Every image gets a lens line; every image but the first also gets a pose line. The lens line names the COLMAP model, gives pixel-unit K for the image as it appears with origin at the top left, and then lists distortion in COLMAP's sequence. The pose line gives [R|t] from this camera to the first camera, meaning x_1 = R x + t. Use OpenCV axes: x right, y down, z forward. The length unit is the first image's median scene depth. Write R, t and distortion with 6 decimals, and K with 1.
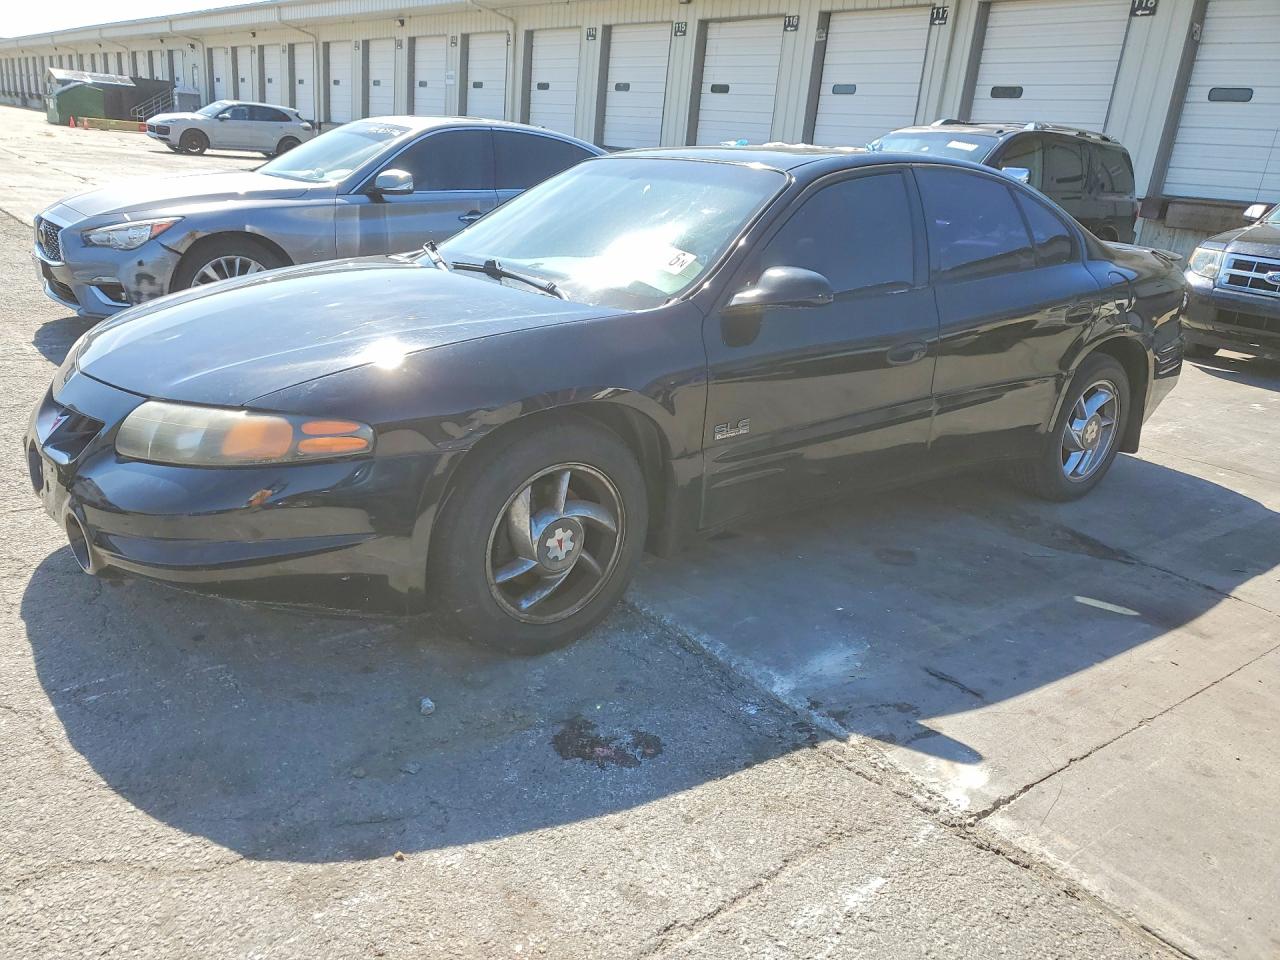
lens RADIAL K [[1000.0, 0, 626.2], [0, 1000.0, 473.3], [0, 0, 1]] dist [0.032198, -0.010486]
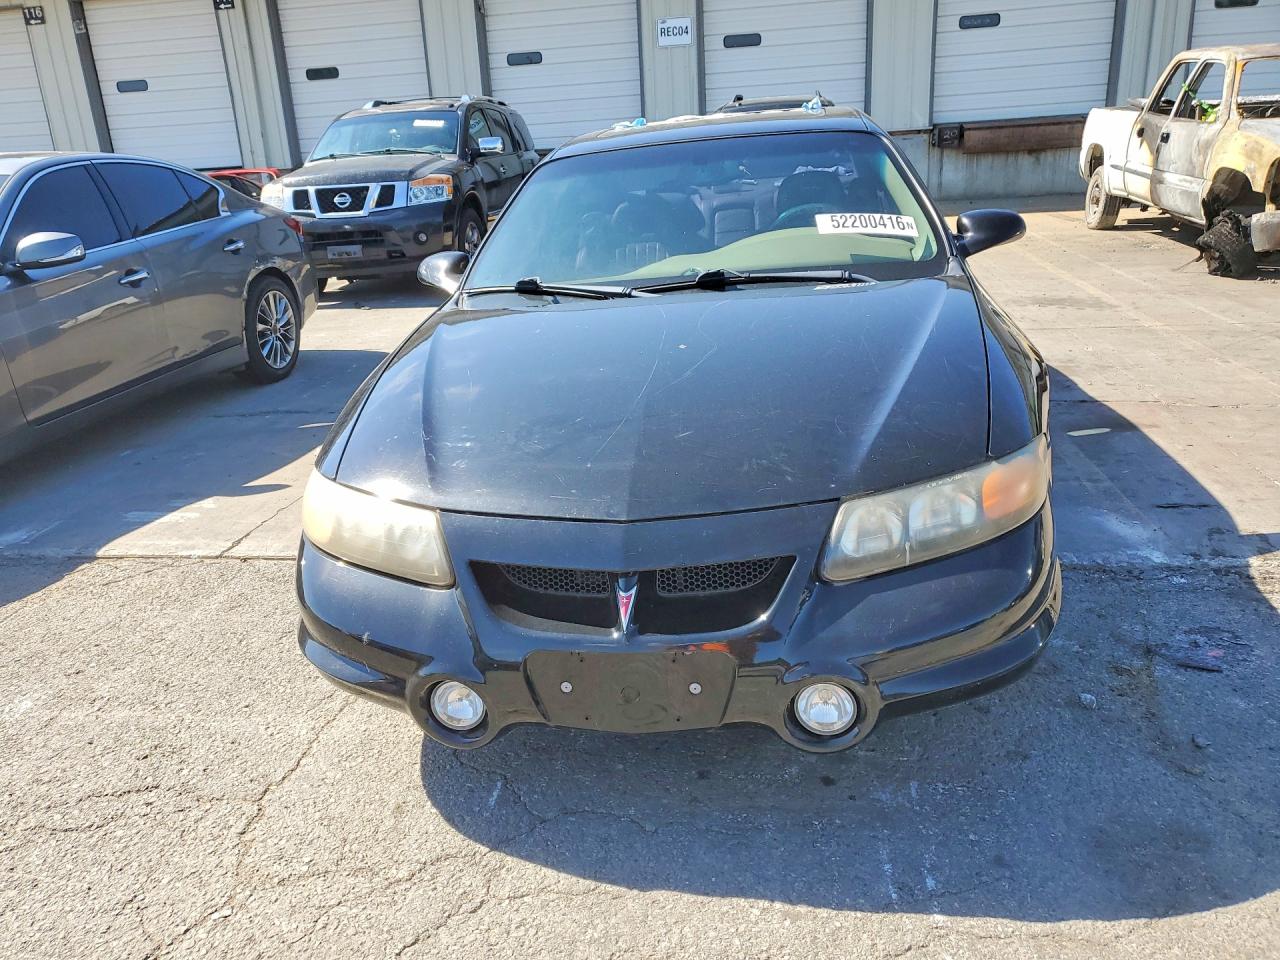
lens RADIAL K [[1000.0, 0, 626.2], [0, 1000.0, 473.3], [0, 0, 1]] dist [0.032198, -0.010486]
pose [[0.723528, -0.332716, 0.604820, -0.833197], [0.324972, 0.937185, 0.126798, -0.193850], [-0.609015, 0.104808, 0.786203, 0.391786]]
